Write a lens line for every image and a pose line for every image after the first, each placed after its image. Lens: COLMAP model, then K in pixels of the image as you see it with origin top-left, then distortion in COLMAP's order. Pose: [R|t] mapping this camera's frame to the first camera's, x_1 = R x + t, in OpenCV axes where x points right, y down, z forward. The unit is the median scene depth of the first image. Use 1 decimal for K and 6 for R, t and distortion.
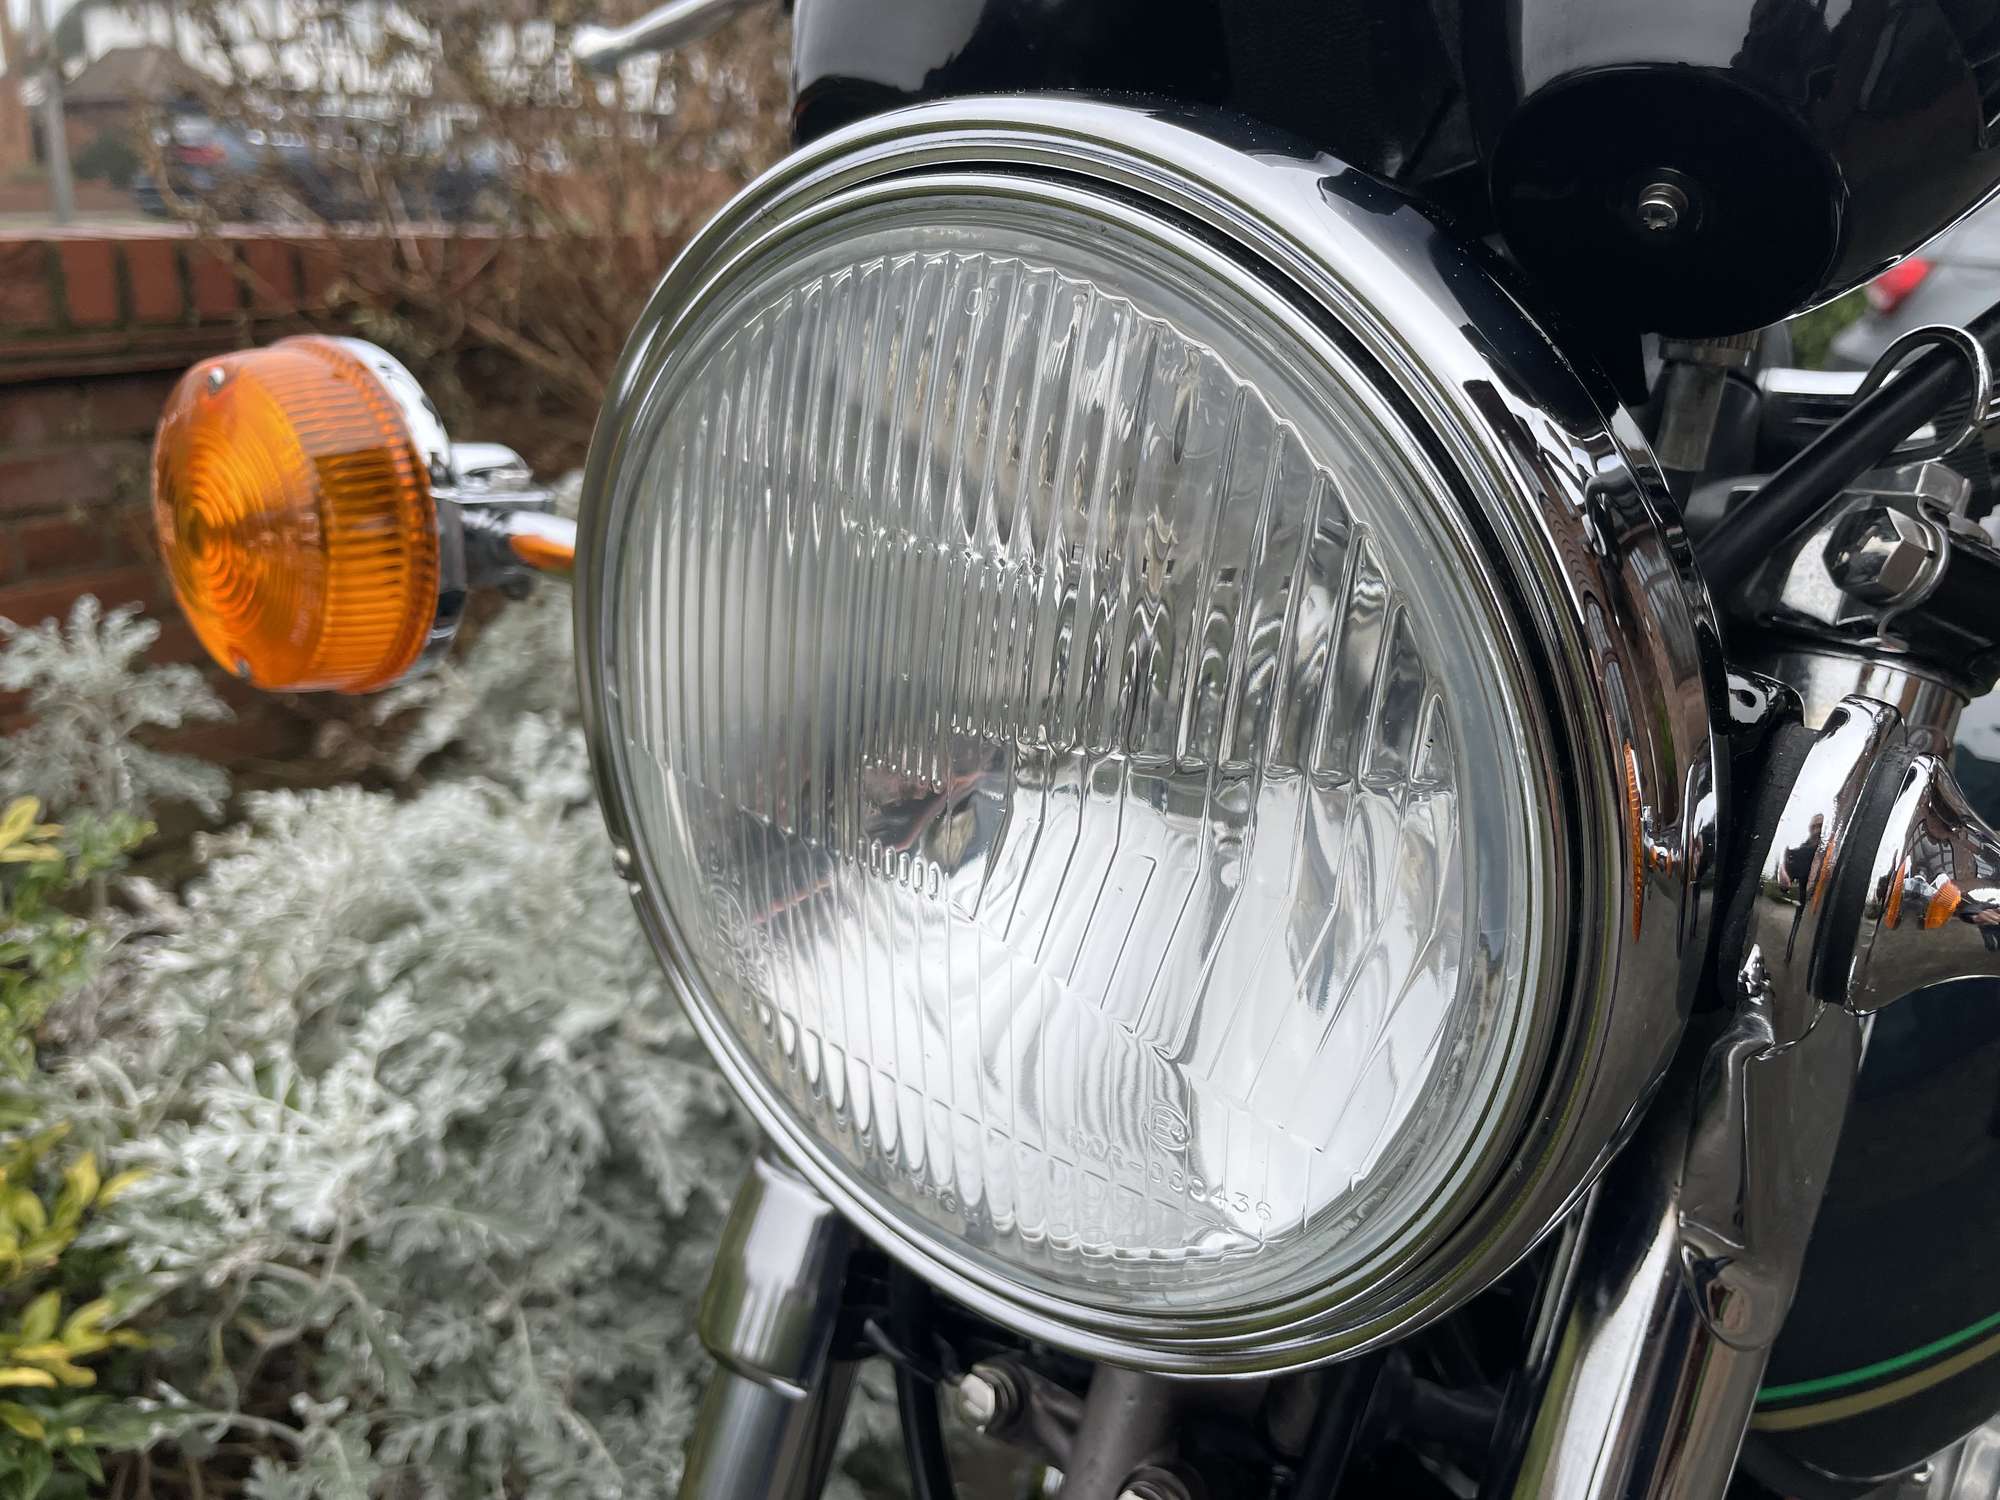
lens RADIAL K [[1564.2, 0, 985.6], [0, 1564.2, 724.1], [0, 0, 1]] dist [0.070130, -0.115247]
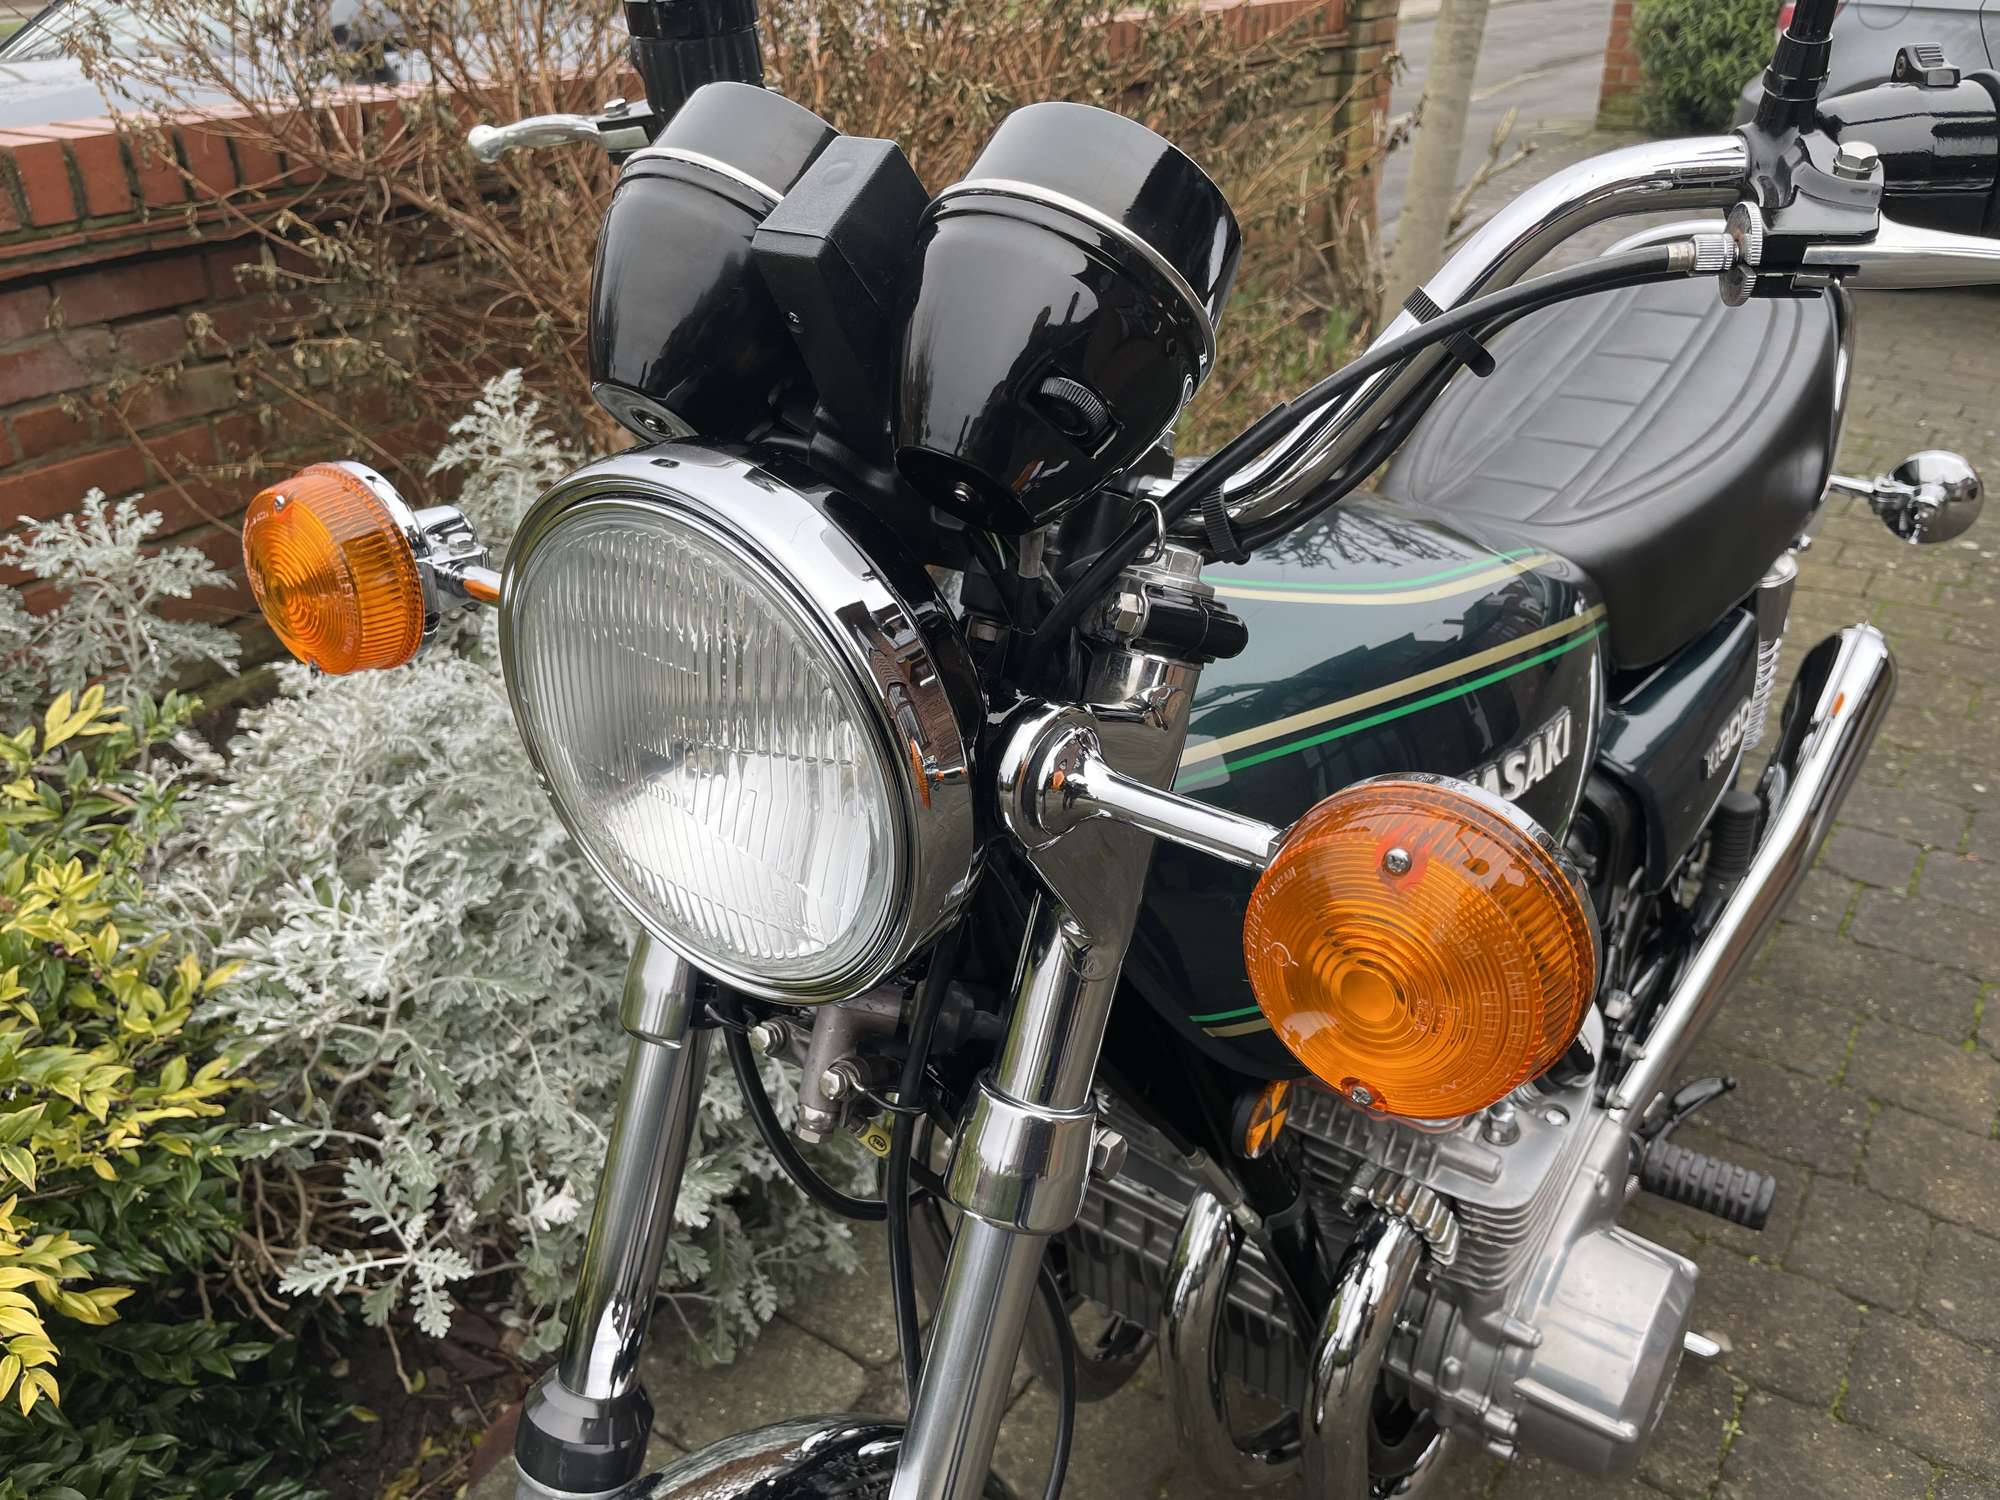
lens RADIAL K [[1535.6, 0, 990.5], [0, 1535.6, 747.7], [0, 0, 1]] dist [0.082763, -0.121583]
pose [[0.998189, -0.058528, 0.013891, 0.098563], [0.055560, 0.985547, 0.160030, -0.074789], [-0.023056, -0.158968, 0.987014, -0.293955]]
